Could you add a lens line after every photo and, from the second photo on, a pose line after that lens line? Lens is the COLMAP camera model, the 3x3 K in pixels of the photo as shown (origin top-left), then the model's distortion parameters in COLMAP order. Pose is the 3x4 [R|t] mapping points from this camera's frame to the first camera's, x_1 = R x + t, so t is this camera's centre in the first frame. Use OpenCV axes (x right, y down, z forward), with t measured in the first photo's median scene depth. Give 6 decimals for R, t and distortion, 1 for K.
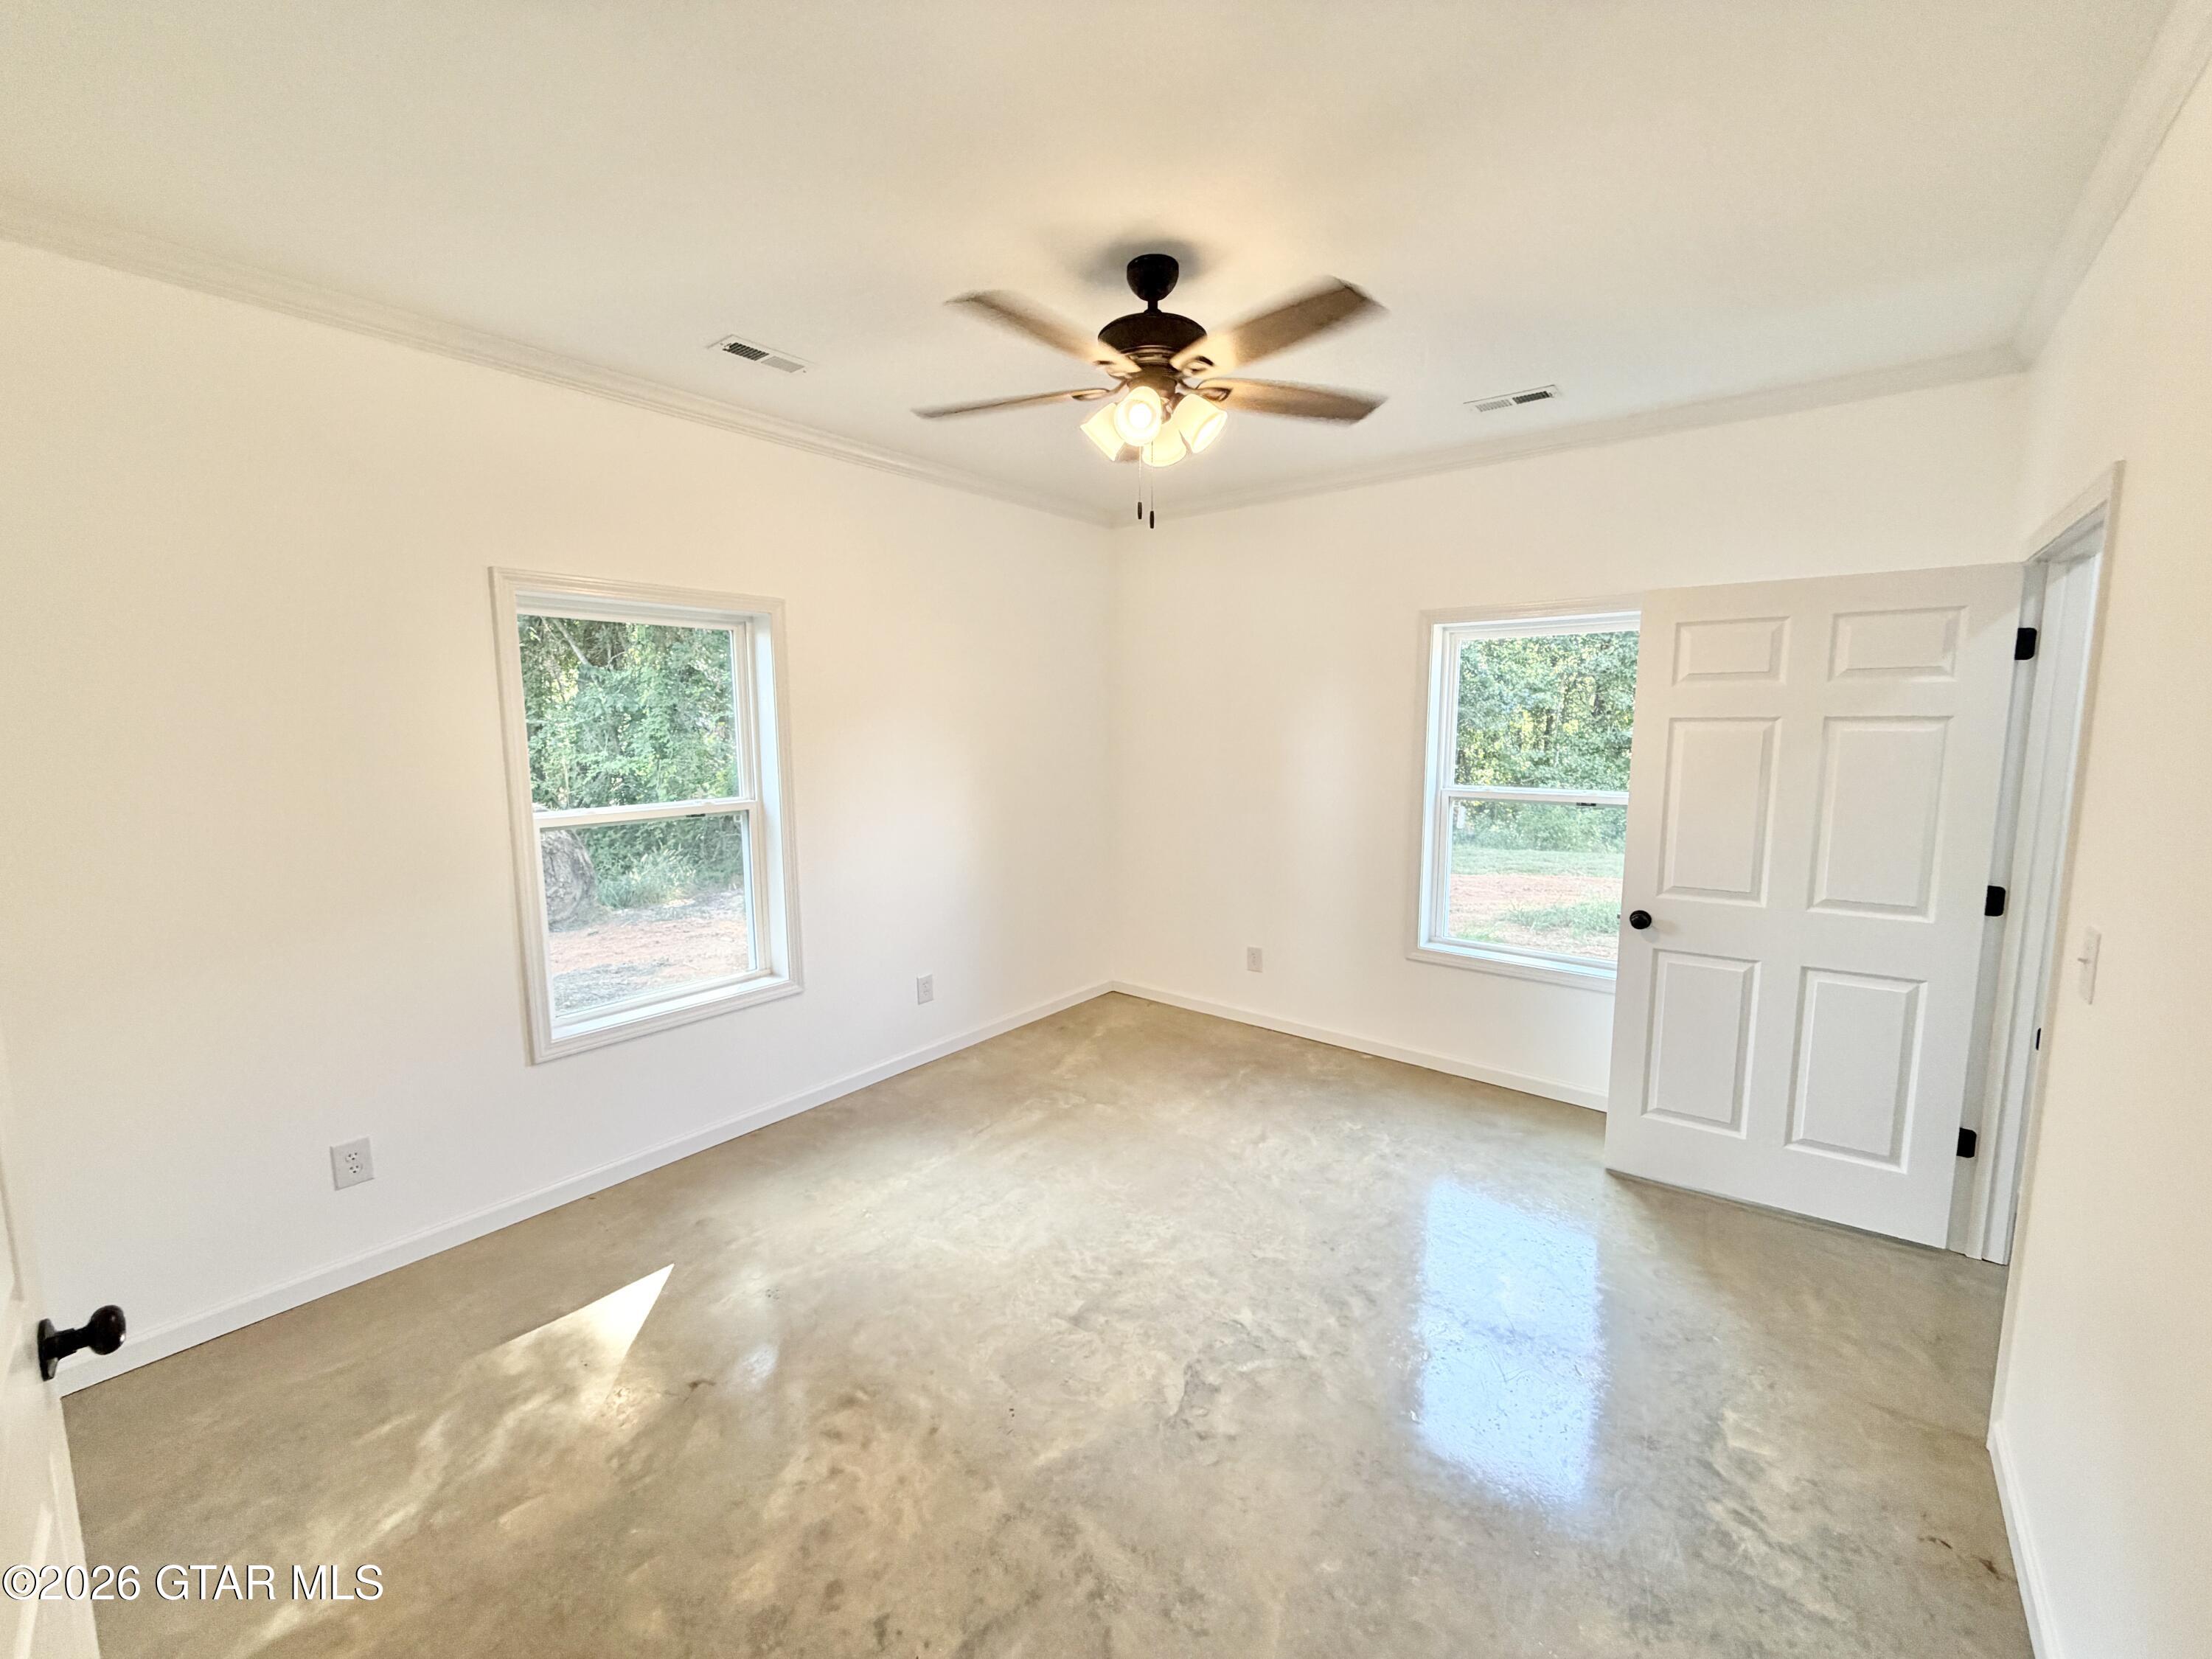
lens RADIAL K [[898.3, 0, 1106.0], [0, 898.3, 829.5], [0, 0, 1]] dist [-0.000111, -0.000024]
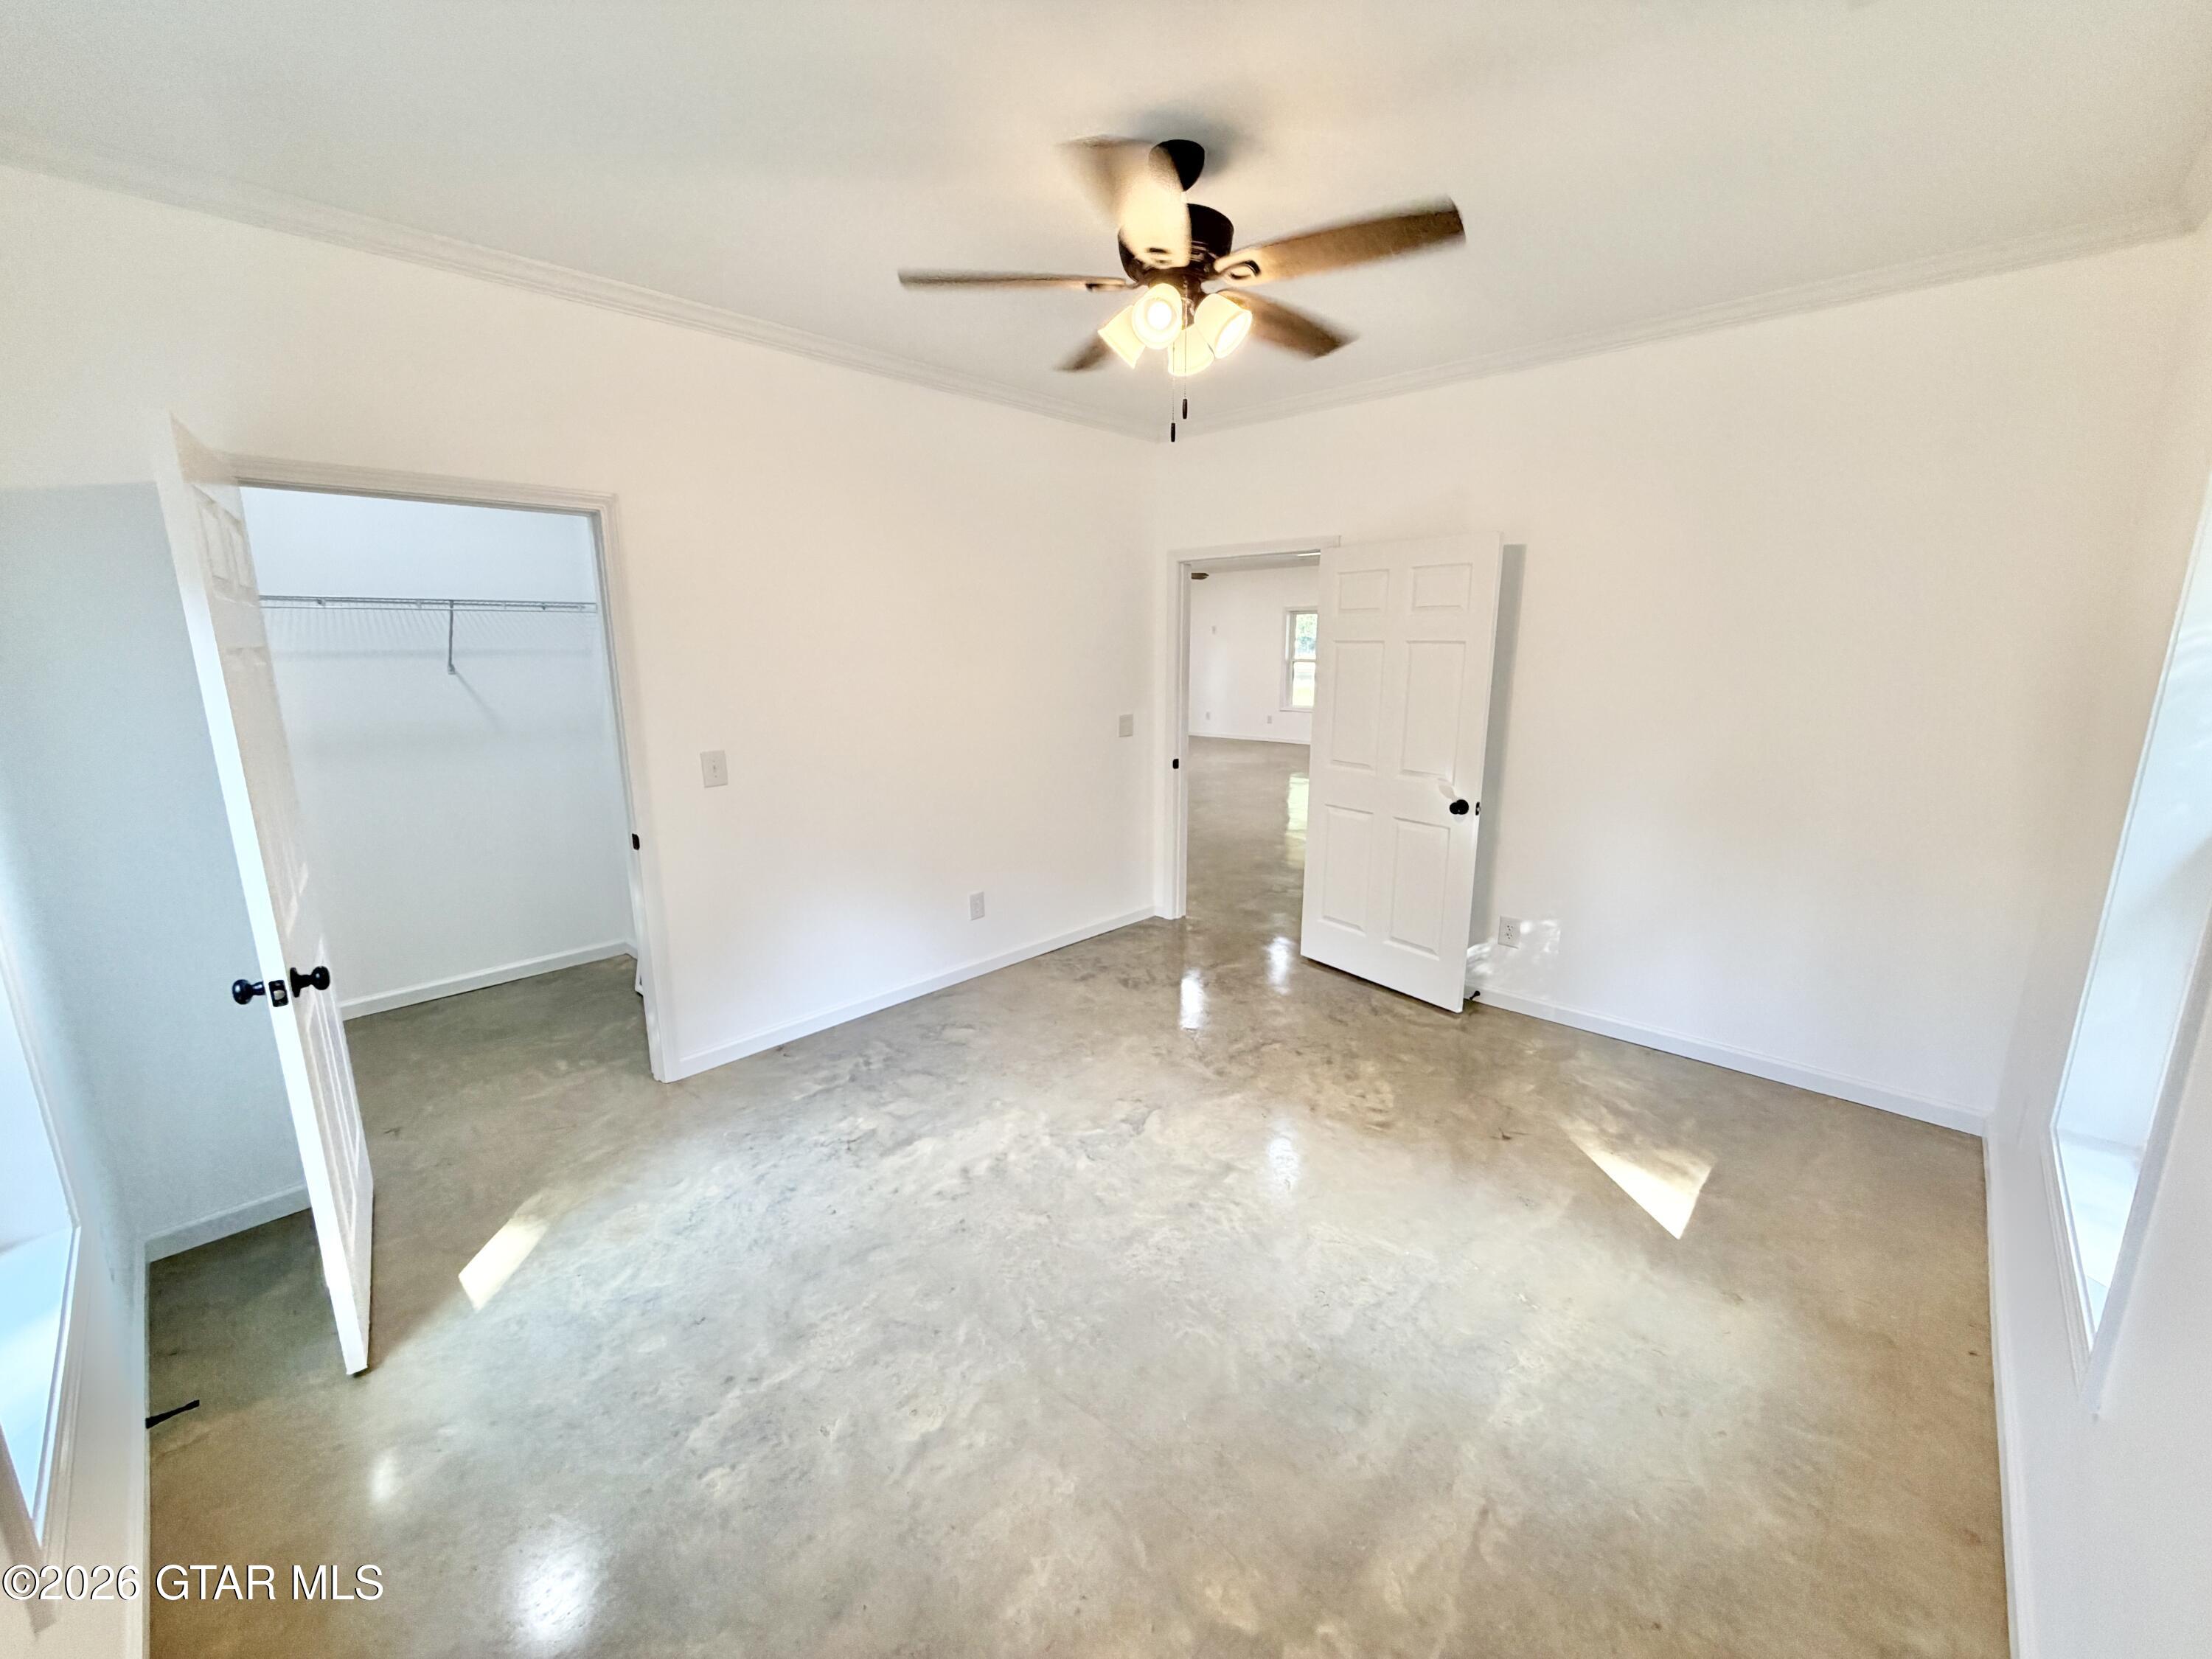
lens RADIAL K [[878.9, 0, 1093.1], [0, 878.9, 827.6], [0, 0, 1]] dist [0.000024, 0.000151]
pose [[-0.995724, -0.012551, 0.091522, 0.044808], [0.017902, 0.945733, 0.324452, -0.247036], [-0.090628, 0.324703, -0.941464, 1.989745]]
